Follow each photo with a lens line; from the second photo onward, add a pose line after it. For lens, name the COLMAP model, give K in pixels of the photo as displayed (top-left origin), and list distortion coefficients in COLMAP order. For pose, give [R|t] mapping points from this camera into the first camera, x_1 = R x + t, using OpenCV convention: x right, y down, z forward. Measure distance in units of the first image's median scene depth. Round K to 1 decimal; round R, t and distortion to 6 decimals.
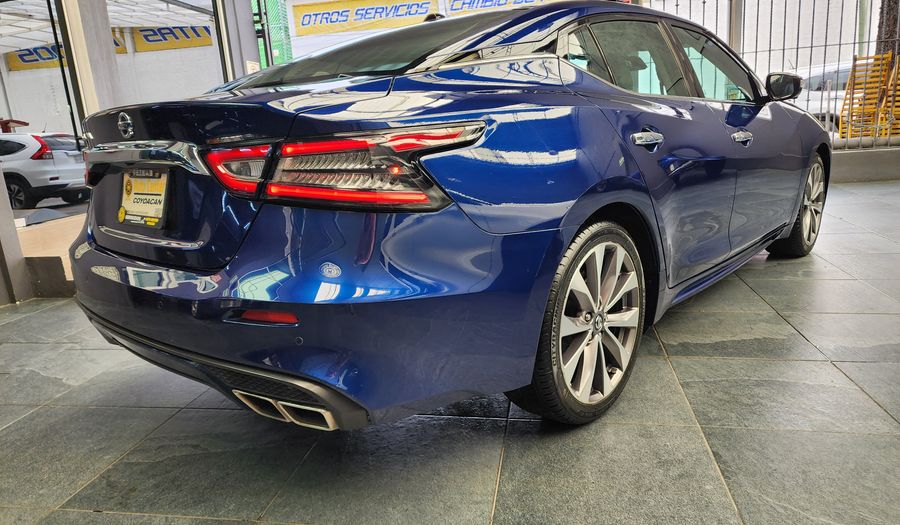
lens RADIAL K [[575.8, 0, 452.5], [0, 575.8, 264.4], [0, 0, 1]] dist [0.077322, -0.076282]
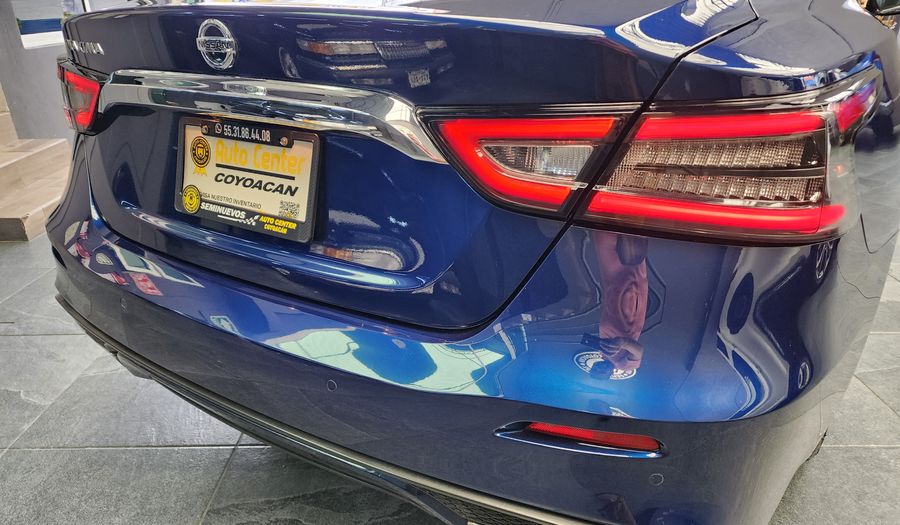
lens RADIAL K [[575.8, 0, 452.5], [0, 575.8, 264.4], [0, 0, 1]] dist [0.077322, -0.076282]
pose [[0.985873, -0.010279, 0.167180, -0.441663], [-0.017139, 0.986684, 0.161741, -0.129827], [-0.166617, -0.162321, 0.972569, 0.419778]]
